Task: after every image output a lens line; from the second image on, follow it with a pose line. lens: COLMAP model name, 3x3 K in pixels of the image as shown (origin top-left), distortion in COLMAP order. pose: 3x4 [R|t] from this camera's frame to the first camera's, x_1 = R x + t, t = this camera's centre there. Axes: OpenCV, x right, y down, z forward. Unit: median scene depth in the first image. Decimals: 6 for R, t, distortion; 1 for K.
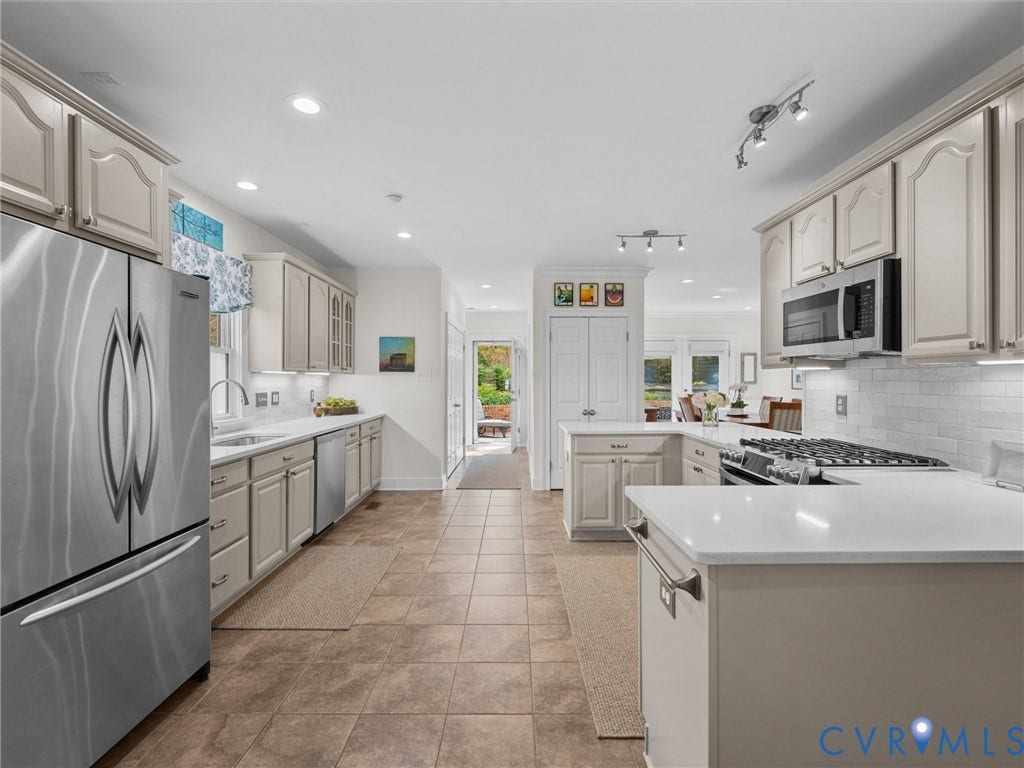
lens RADIAL K [[474.2, 0, 512.0], [0, 474.2, 384.0], [0, 0, 1]] dist [0.001539, 0.000411]
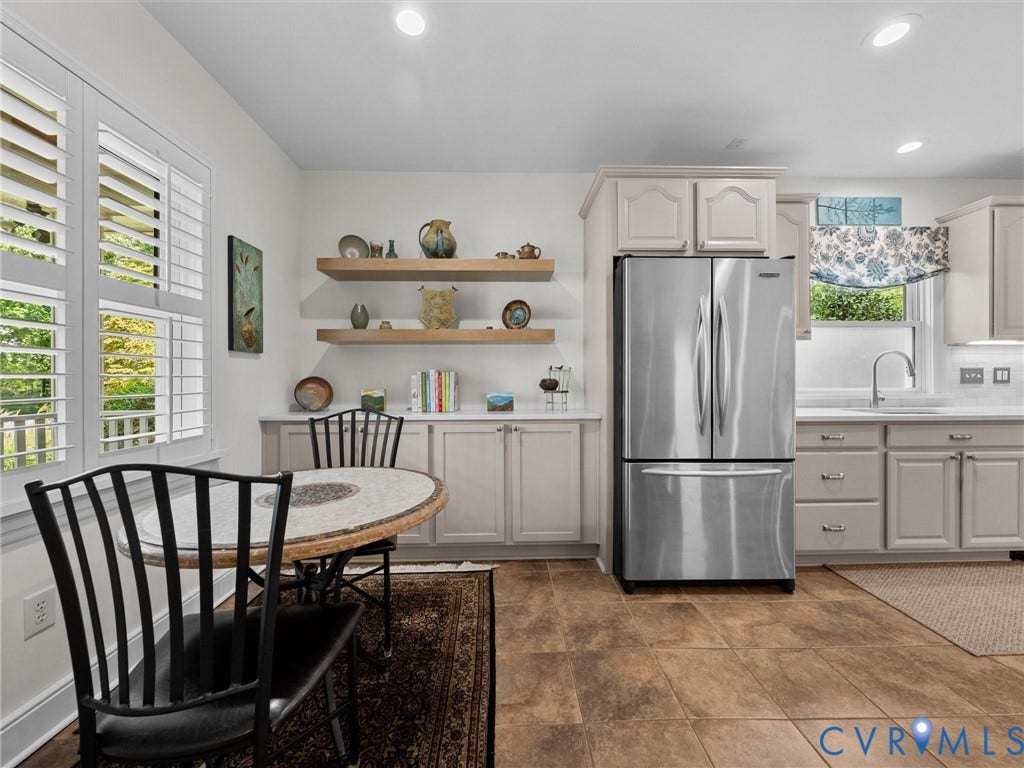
lens RADIAL K [[395.0, 0, 516.2], [0, 395.0, 379.2], [0, 0, 1]] dist [-0.001802, 0.000012]
pose [[0.035664, -0.003046, -0.999359, 0.178247], [-0.005416, 0.999980, -0.003241, 0.049876], [0.999349, 0.005528, 0.035647, 0.152343]]
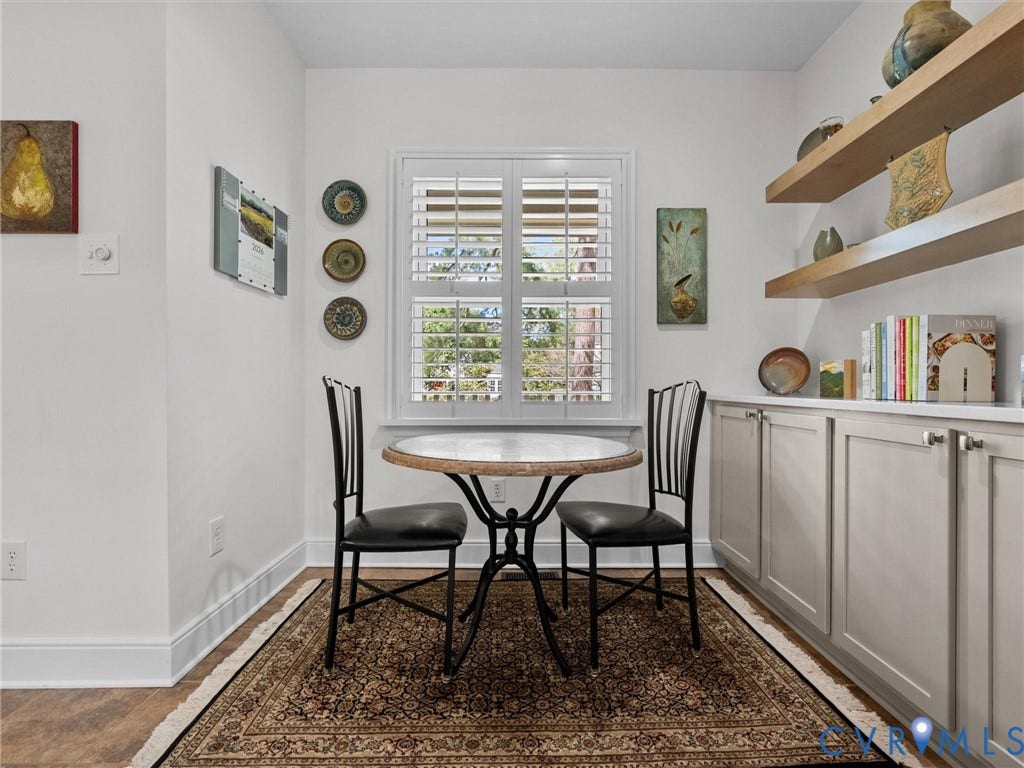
lens RADIAL K [[494.8, 0, 512.0], [0, 494.8, 384.0], [0, 0, 1]] dist [-0.000796, -0.000008]
pose [[-0.999959, -0.004822, -0.007679, -0.174875], [-0.004864, 0.999974, 0.005381, 0.090919], [0.007653, 0.005418, -0.999956, 0.459564]]
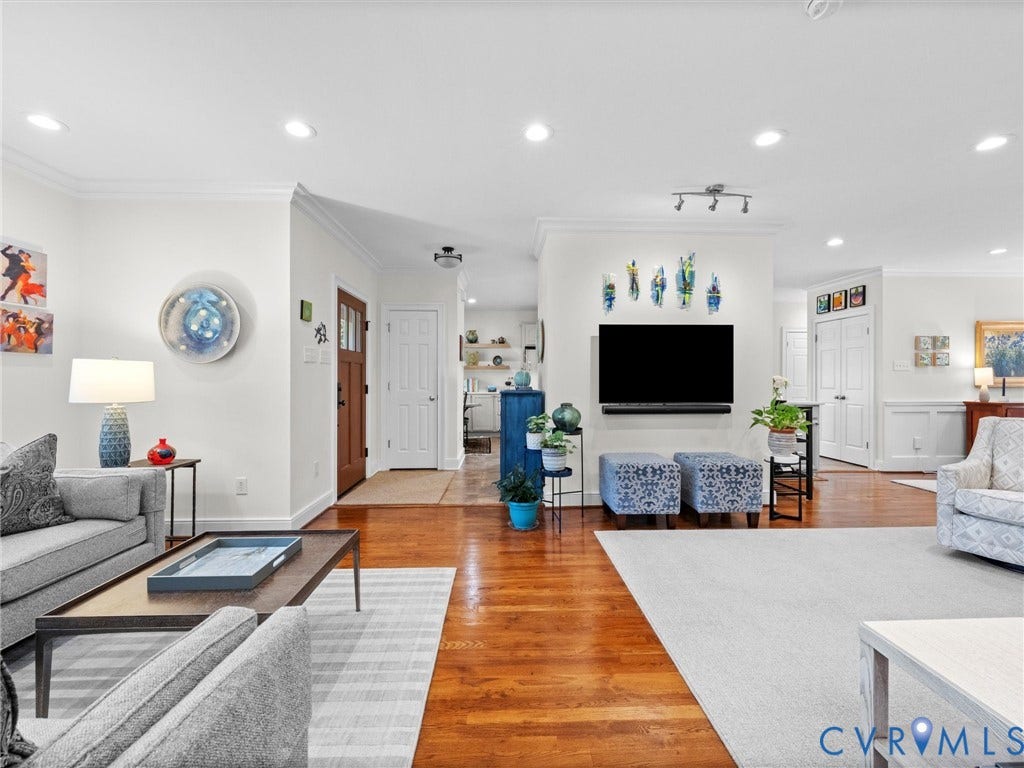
lens RADIAL K [[415.4, 0, 512.0], [0, 415.4, 384.0], [0, 0, 1]] dist [-0.000983, -0.000412]
pose [[0.034267, 0.011419, -0.999347, 1.778174], [-0.009983, 0.999889, 0.011083, 0.033907], [0.999363, 0.009596, 0.034377, 0.180305]]
